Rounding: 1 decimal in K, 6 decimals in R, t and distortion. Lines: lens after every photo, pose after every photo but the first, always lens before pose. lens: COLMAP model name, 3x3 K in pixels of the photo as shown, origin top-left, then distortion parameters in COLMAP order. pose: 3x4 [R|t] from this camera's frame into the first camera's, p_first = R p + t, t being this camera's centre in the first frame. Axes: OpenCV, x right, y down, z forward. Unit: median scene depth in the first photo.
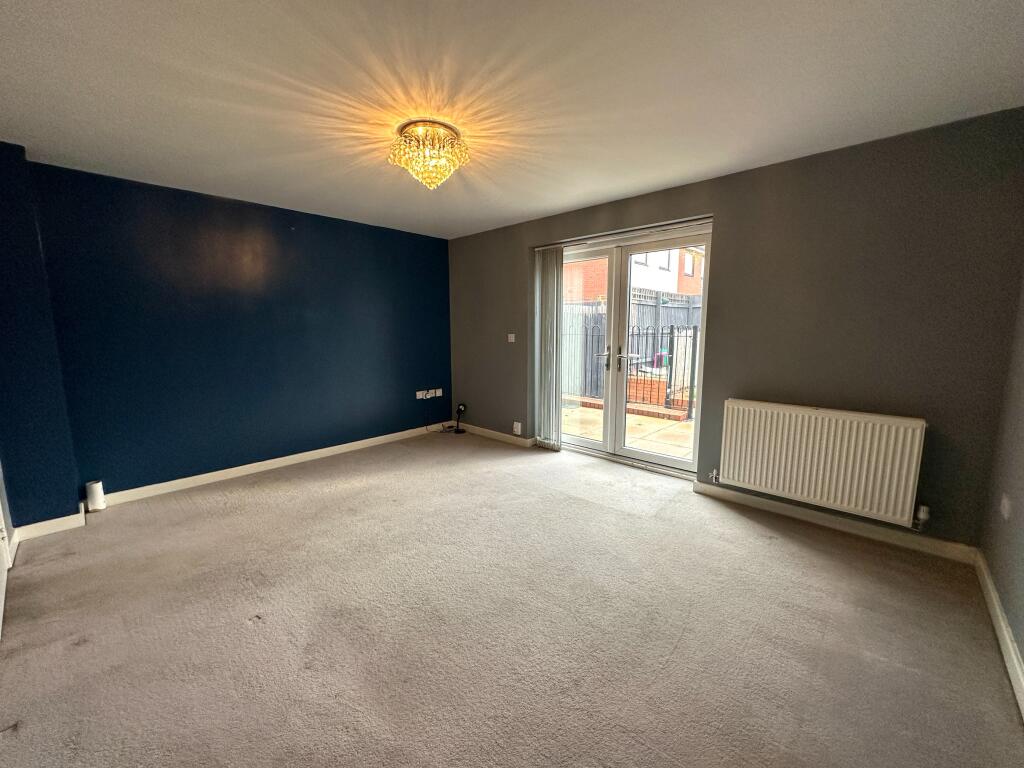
lens RADIAL K [[410.6, 0, 512.7], [0, 410.6, 383.3], [0, 0, 1]] dist [-0.001063, -0.000072]
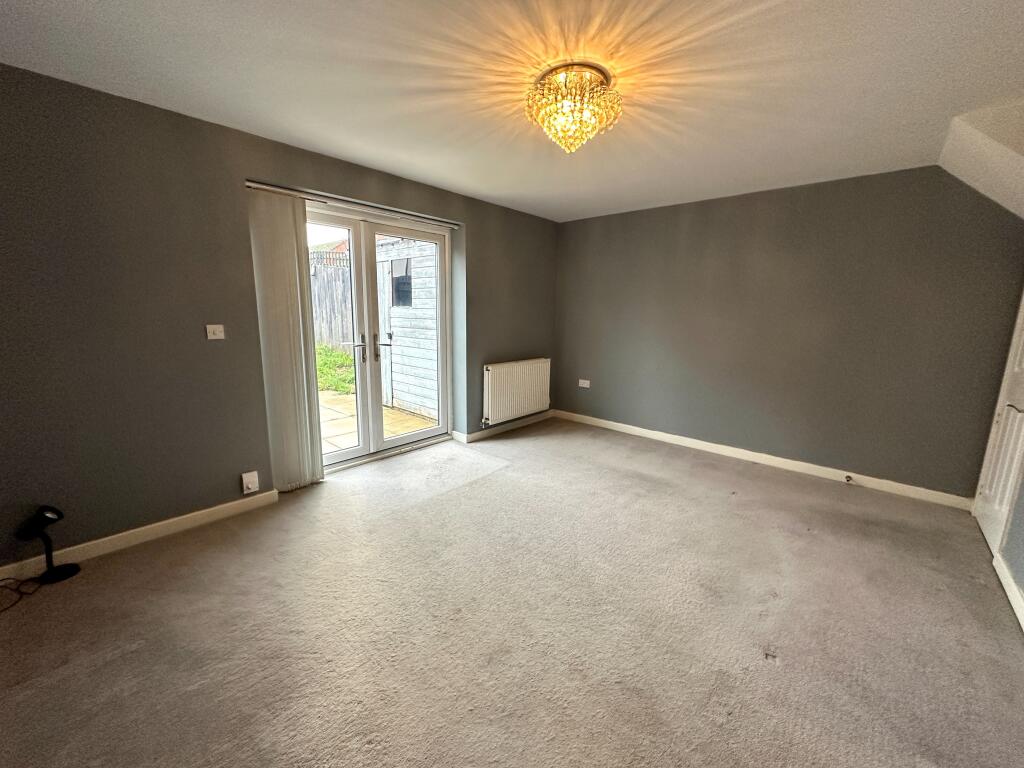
lens RADIAL K [[410.6, 0, 512.7], [0, 410.6, 383.3], [0, 0, 1]] dist [-0.001063, -0.000072]
pose [[-0.028746, -0.176524, 0.983876, -0.672863], [0.119566, 0.976609, 0.178714, -0.110851], [-0.992410, 0.122775, -0.006967, 0.726798]]
